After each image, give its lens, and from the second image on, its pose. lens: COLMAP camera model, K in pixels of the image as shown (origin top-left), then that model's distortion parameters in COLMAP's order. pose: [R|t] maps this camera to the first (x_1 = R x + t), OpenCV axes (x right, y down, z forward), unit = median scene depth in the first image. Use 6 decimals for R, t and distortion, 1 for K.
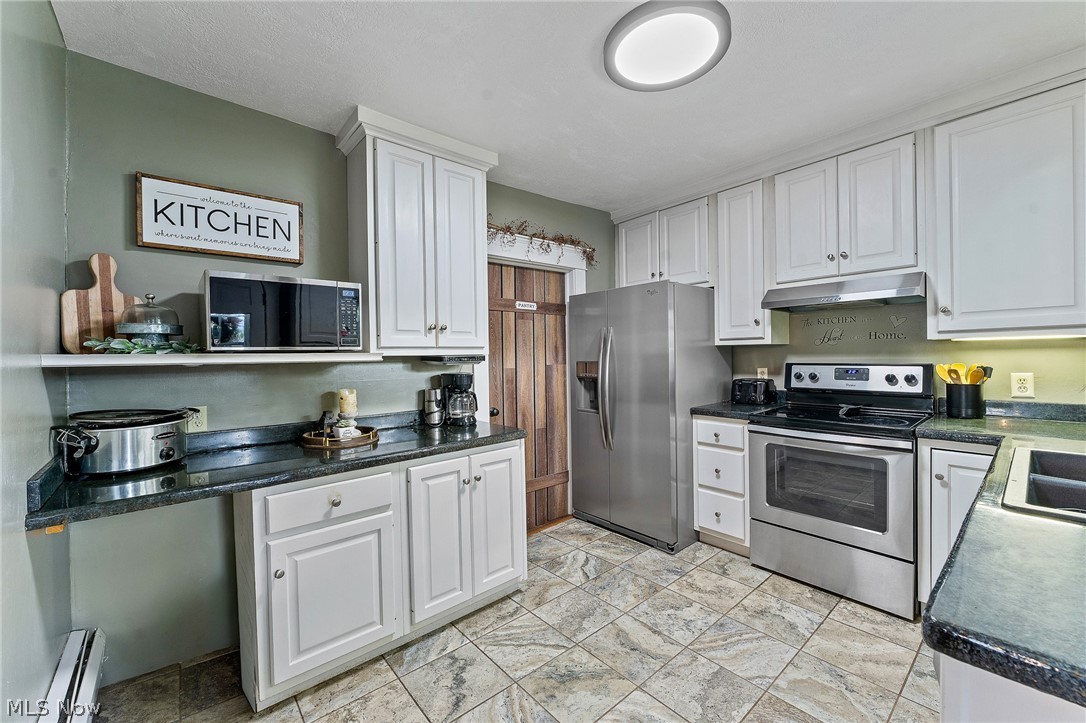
lens RADIAL K [[431.7, 0, 546.0], [0, 431.7, 359.9], [0, 0, 1]] dist [-0.009770, 0.000015]
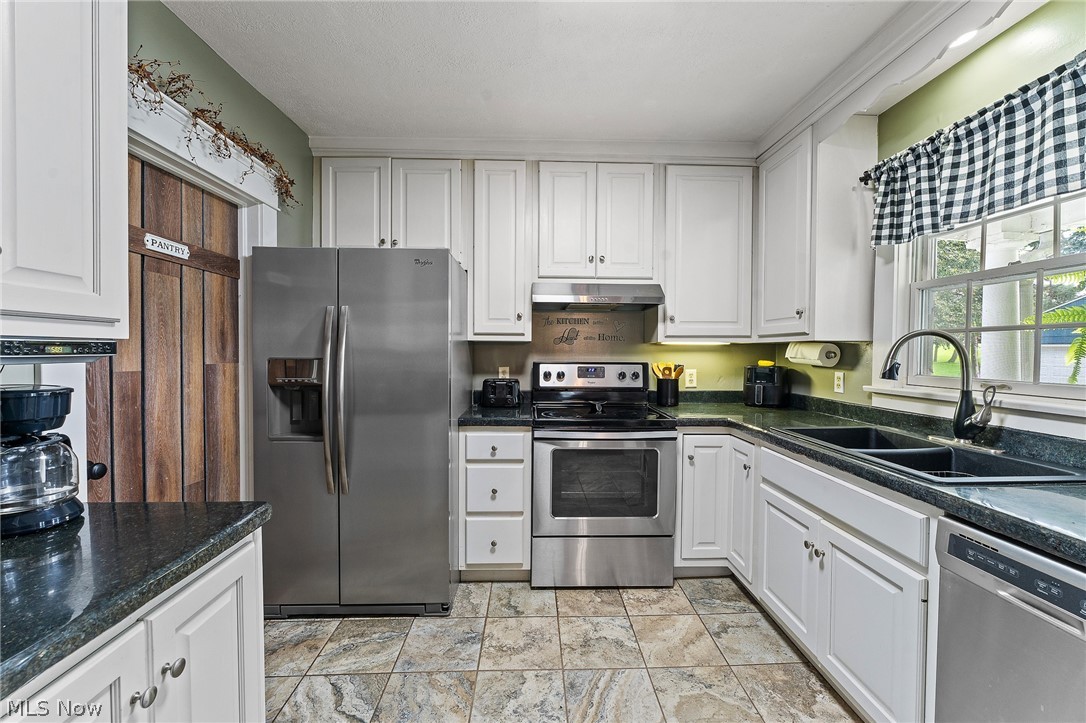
lens RADIAL K [[431.7, 0, 546.0], [0, 431.7, 359.9], [0, 0, 1]] dist [-0.009770, 0.000015]
pose [[0.620819, 0.005442, 0.783935, -0.186226], [-0.008572, 0.999963, -0.000152, 0.003289], [-0.783907, -0.006625, 0.620843, 0.389337]]
